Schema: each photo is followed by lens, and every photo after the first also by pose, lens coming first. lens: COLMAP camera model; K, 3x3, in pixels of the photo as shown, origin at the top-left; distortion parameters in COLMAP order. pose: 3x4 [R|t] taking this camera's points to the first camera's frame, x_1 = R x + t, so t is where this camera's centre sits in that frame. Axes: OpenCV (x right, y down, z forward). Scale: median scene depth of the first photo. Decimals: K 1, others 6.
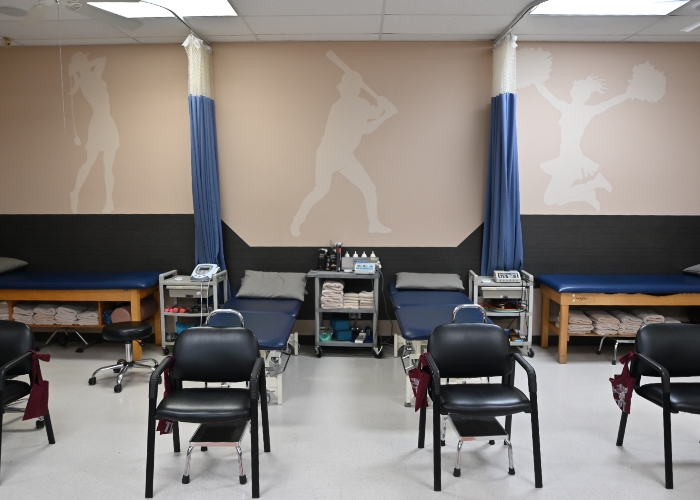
lens RADIAL K [[572.6, 0, 351.8], [0, 572.6, 258.3], [0, 0, 1]] dist [-0.098129, 0.081579]
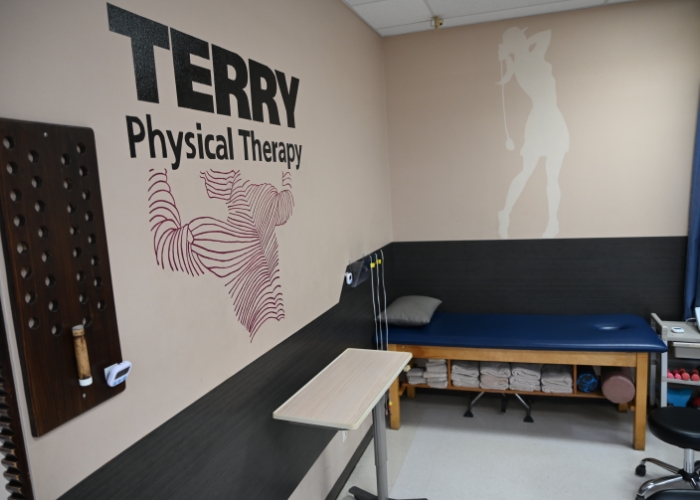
lens RADIAL K [[511.2, 0, 350.0], [0, 511.2, 250.0], [0, 0, 1]] dist [-0.076739, 0.048628]
pose [[0.956611, -0.018944, -0.290753, -0.515696], [0.026988, 0.999355, 0.023681, -0.090271], [0.290117, -0.030500, 0.956505, 0.277660]]
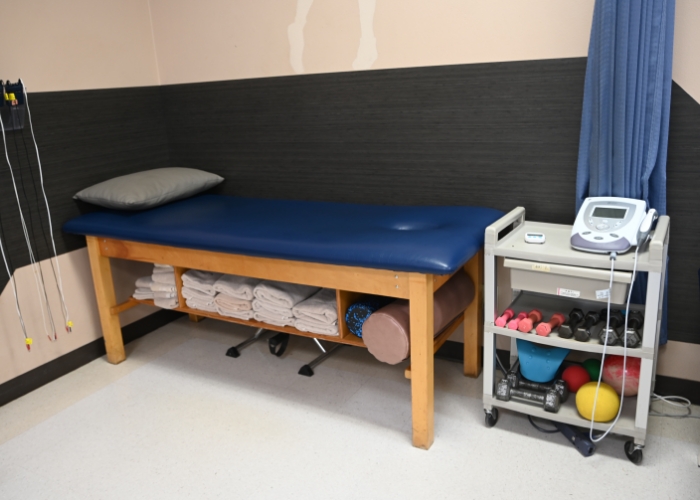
lens RADIAL K [[572.6, 0, 351.8], [0, 572.6, 258.3], [0, 0, 1]] dist [-0.098129, 0.081579]
pose [[0.882606, 0.089563, -0.461504, -0.237547], [0.003312, 0.980475, 0.196614, -0.023315], [0.470103, -0.175061, 0.865076, 0.619498]]
